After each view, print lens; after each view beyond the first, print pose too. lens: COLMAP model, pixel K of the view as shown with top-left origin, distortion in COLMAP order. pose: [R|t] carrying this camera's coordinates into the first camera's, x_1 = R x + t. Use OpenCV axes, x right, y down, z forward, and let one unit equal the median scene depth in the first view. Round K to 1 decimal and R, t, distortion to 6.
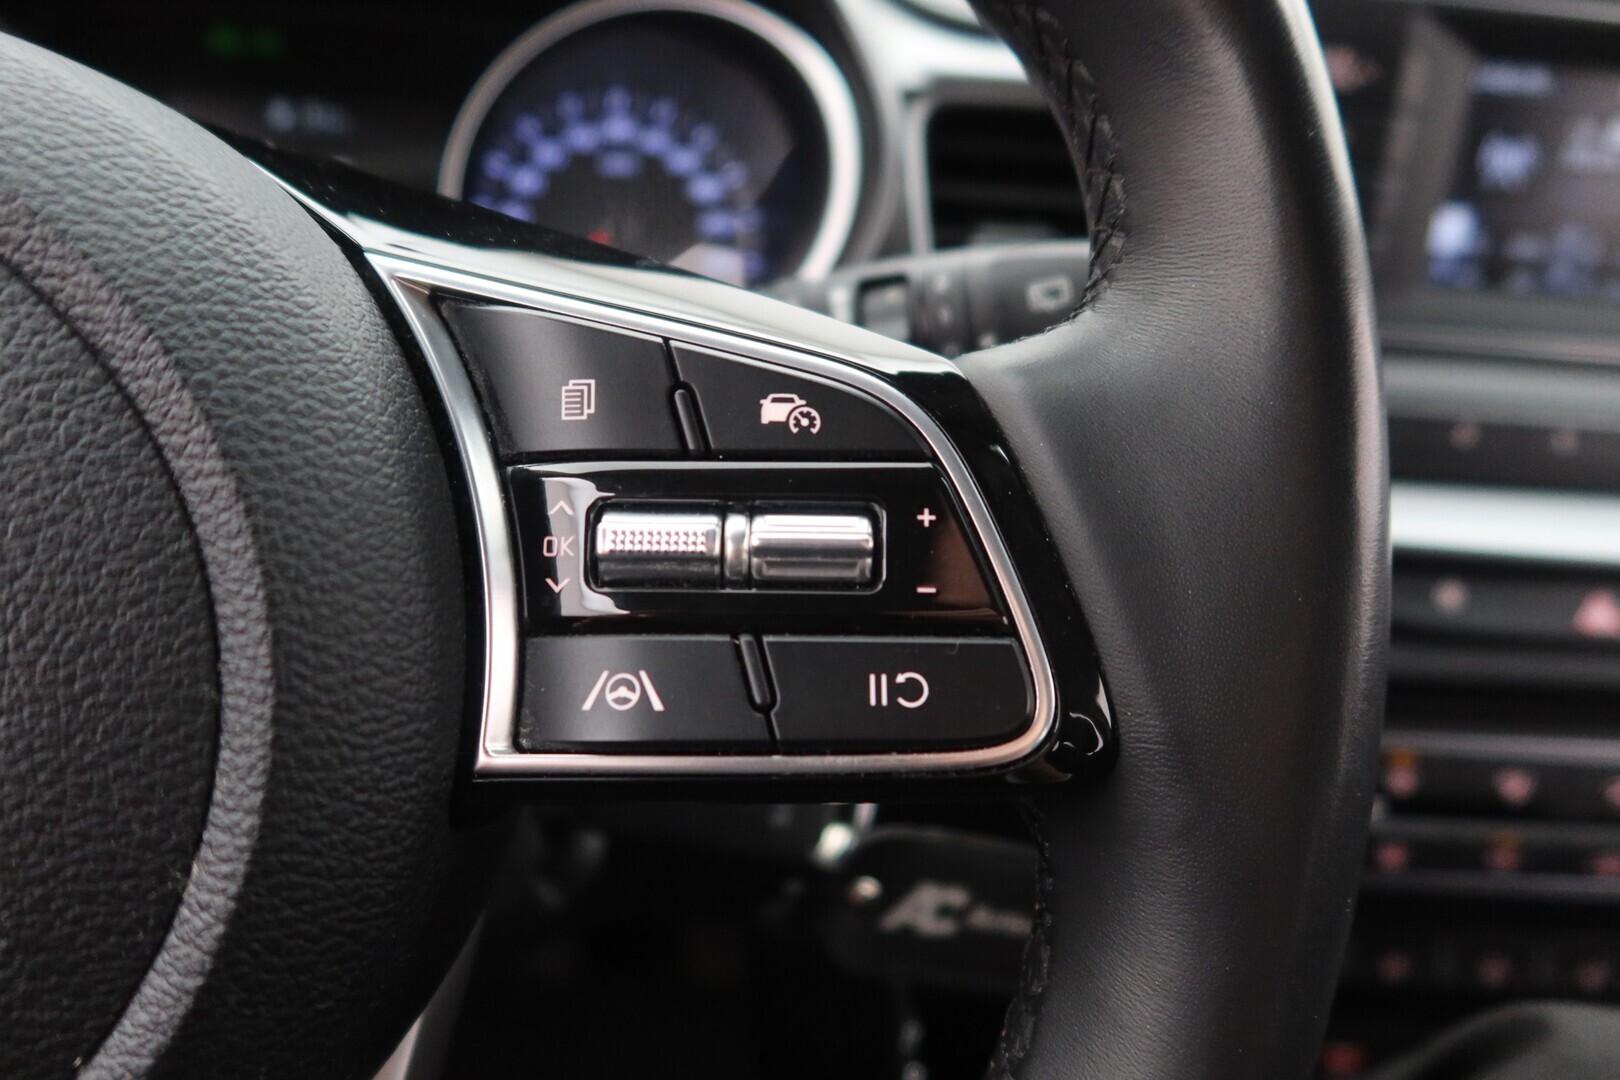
lens RADIAL K [[1329.8, 0, 810.0], [0, 1329.8, 540.0], [0, 0, 1]] dist [0.068928, -0.000347]
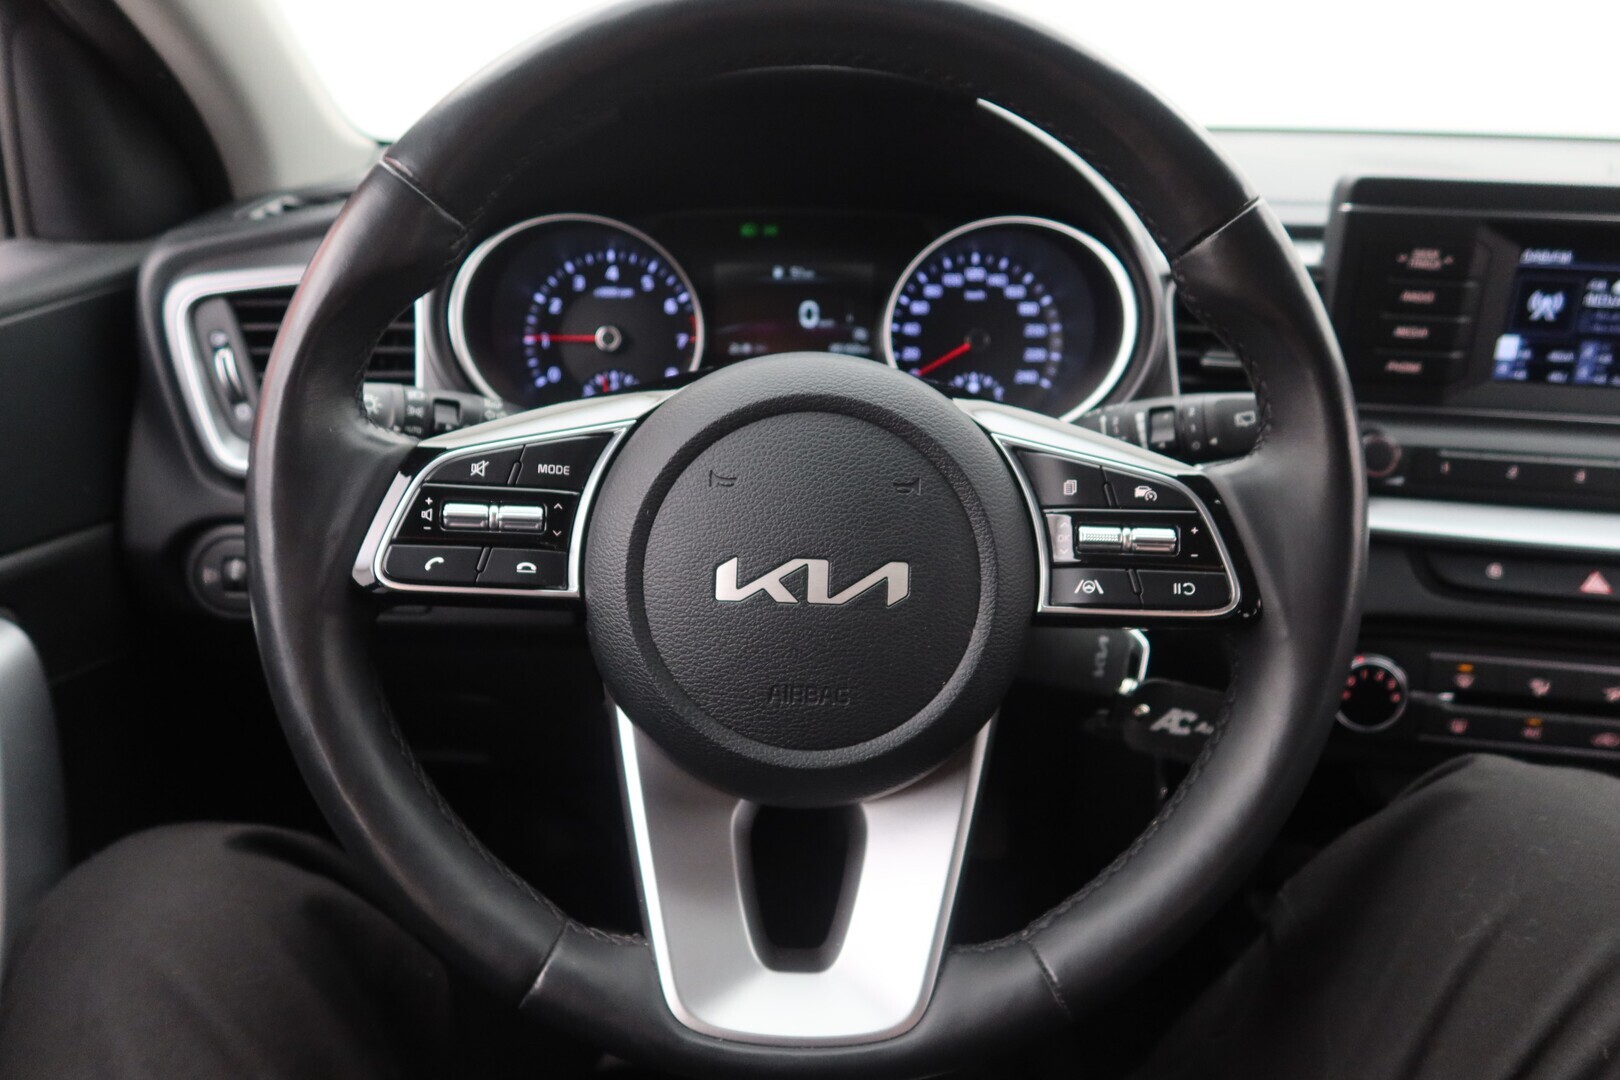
lens RADIAL K [[1329.8, 0, 810.0], [0, 1329.8, 540.0], [0, 0, 1]] dist [0.068928, -0.000347]
pose [[0.989377, 0.017517, -0.144315, -0.308398], [-0.015133, 0.999731, 0.017601, -0.033121], [0.144585, -0.015230, 0.989375, -1.925560]]
